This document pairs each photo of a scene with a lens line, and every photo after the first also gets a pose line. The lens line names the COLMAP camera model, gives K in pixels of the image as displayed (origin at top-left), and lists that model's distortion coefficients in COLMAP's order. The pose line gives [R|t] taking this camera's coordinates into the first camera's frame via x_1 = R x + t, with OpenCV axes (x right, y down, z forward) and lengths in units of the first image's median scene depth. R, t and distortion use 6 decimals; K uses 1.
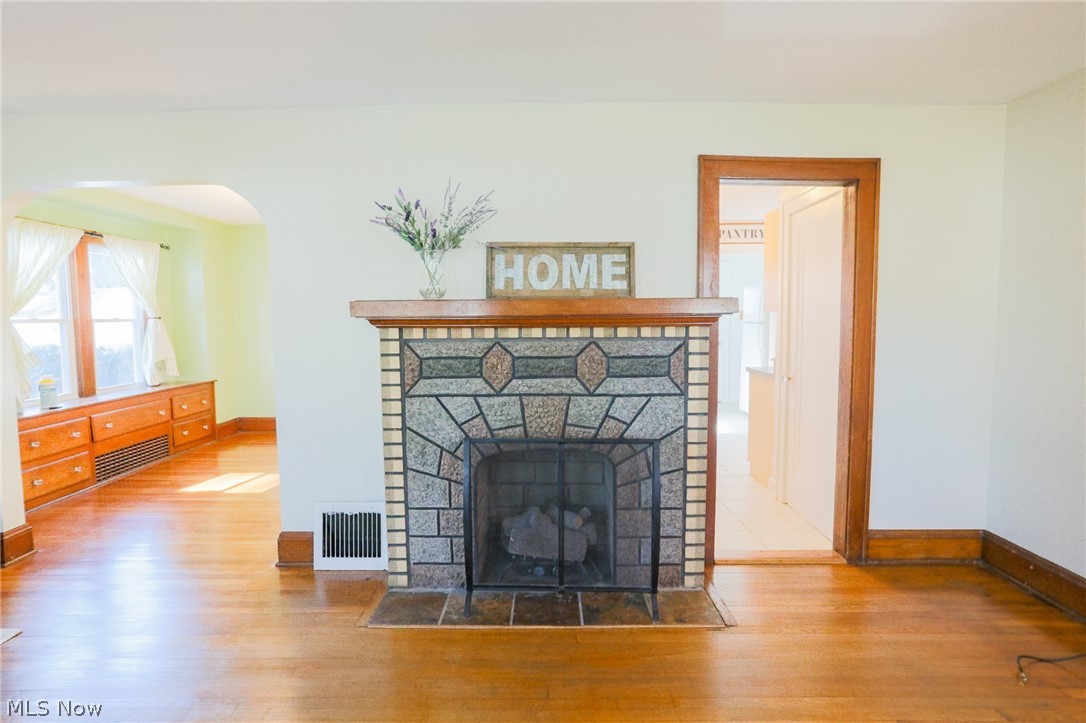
lens RADIAL K [[562.4, 0, 543.0], [0, 562.4, 361.5], [0, 0, 1]] dist [-0.061110, 0.041189]
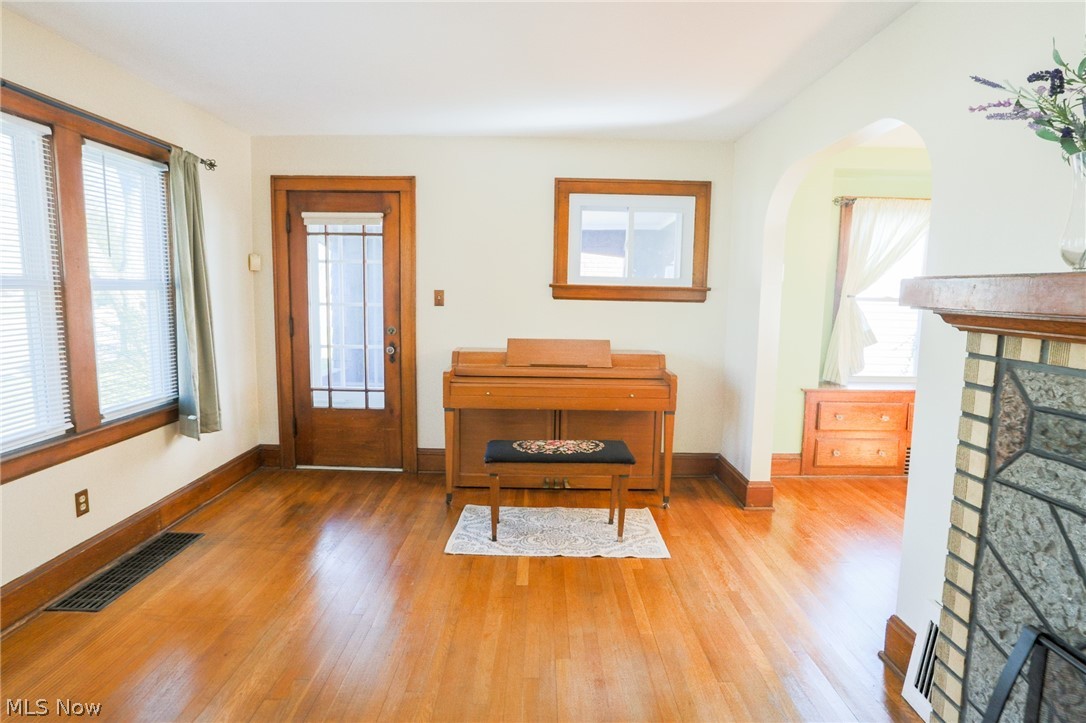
lens RADIAL K [[585.7, 0, 543.0], [0, 585.7, 361.5], [0, 0, 1]] dist [-0.046420, 0.028546]
pose [[-0.001110, 0.129672, -0.991556, 0.228122], [-0.094672, 0.987090, 0.129194, -0.062779], [0.995508, 0.094016, 0.011181, 0.601953]]
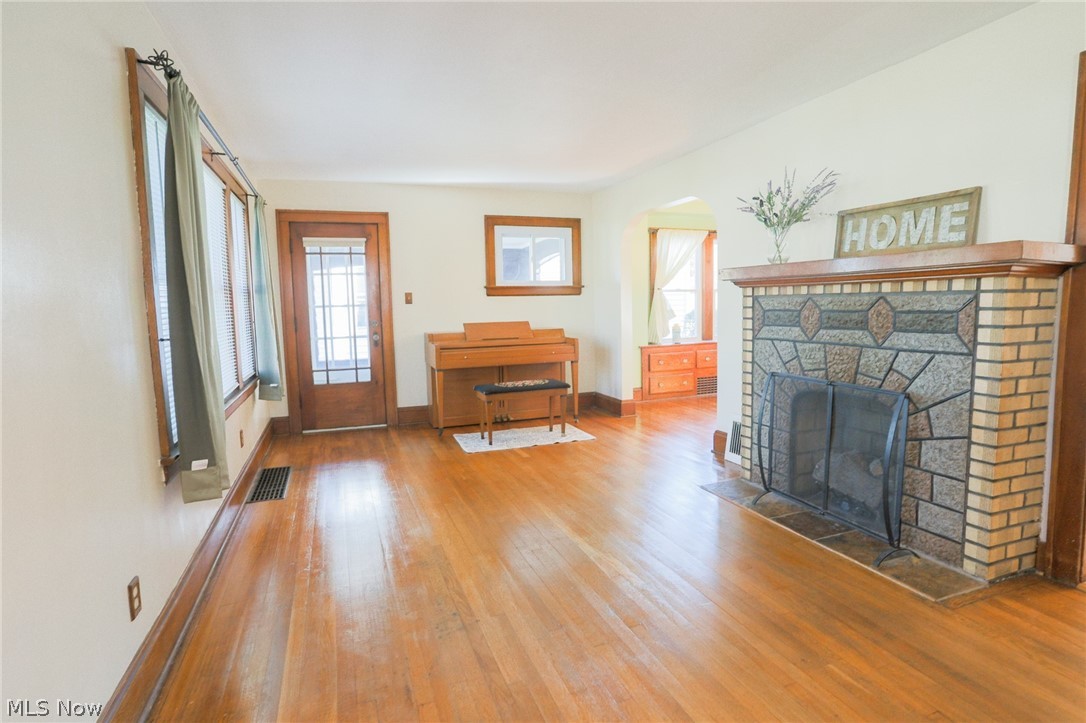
lens RADIAL K [[562.4, 0, 543.0], [0, 562.4, 361.5], [0, 0, 1]] dist [-0.061110, 0.041189]
pose [[0.354376, 0.096741, -0.930086, 0.828753], [-0.053990, 0.995092, 0.082931, 0.033756], [0.933543, 0.020826, 0.357859, 0.042736]]
